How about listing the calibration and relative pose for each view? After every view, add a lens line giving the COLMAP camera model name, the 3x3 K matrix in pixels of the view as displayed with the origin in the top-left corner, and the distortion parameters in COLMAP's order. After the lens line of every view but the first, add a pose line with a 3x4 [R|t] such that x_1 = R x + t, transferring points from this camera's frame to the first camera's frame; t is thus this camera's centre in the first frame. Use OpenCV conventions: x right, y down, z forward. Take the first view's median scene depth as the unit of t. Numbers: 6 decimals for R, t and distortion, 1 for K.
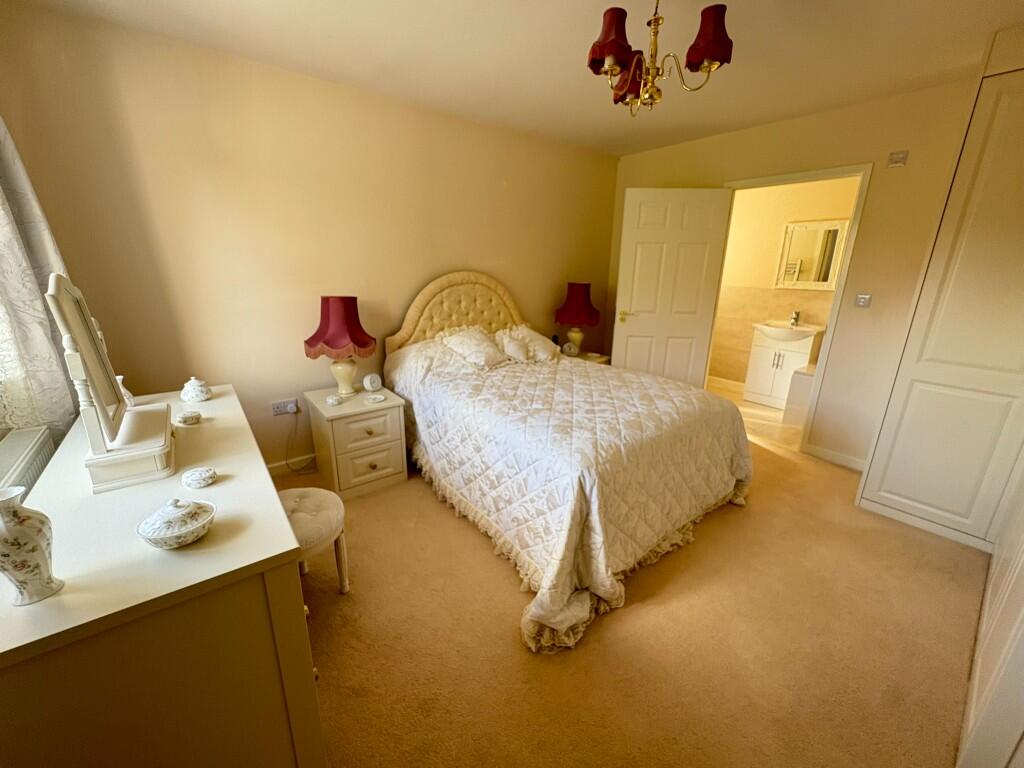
lens RADIAL K [[408.7, 0, 514.3], [0, 408.7, 382.7], [0, 0, 1]] dist [-0.000453, 0.000413]
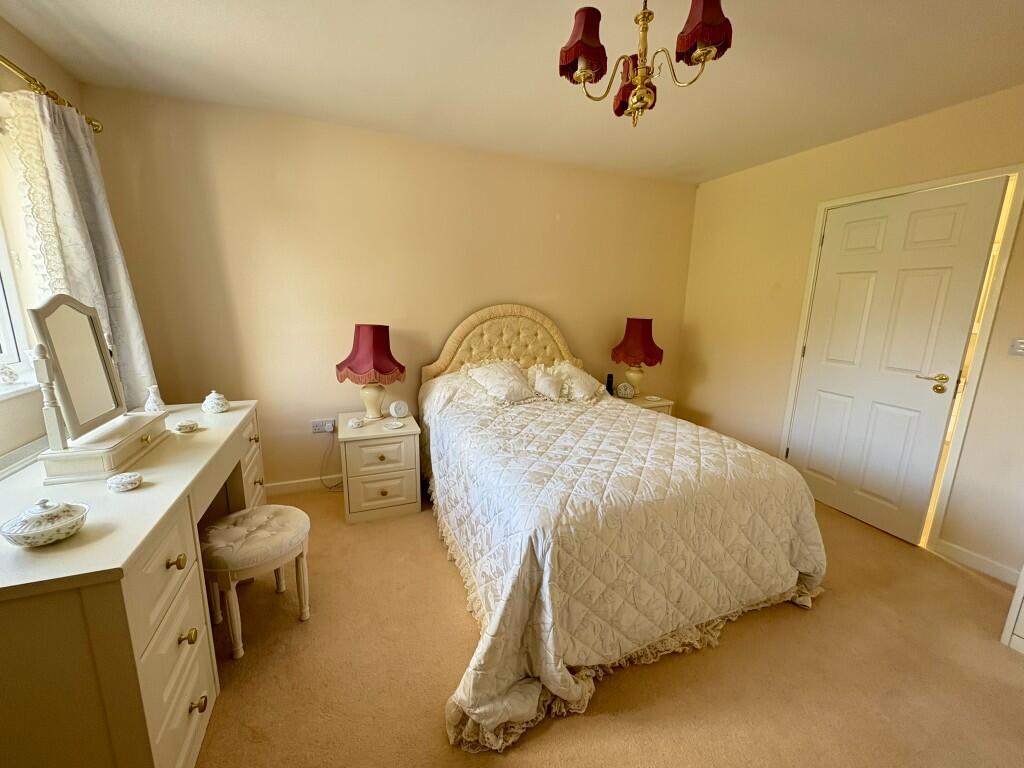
lens RADIAL K [[408.7, 0, 512.9], [0, 408.7, 383.2], [0, 0, 1]] dist [-0.000453, 0.000413]
pose [[0.962657, 0.058130, -0.264410, 0.260511], [-0.081427, 0.993622, -0.078008, -0.012174], [0.258189, 0.096625, 0.961250, 0.121964]]
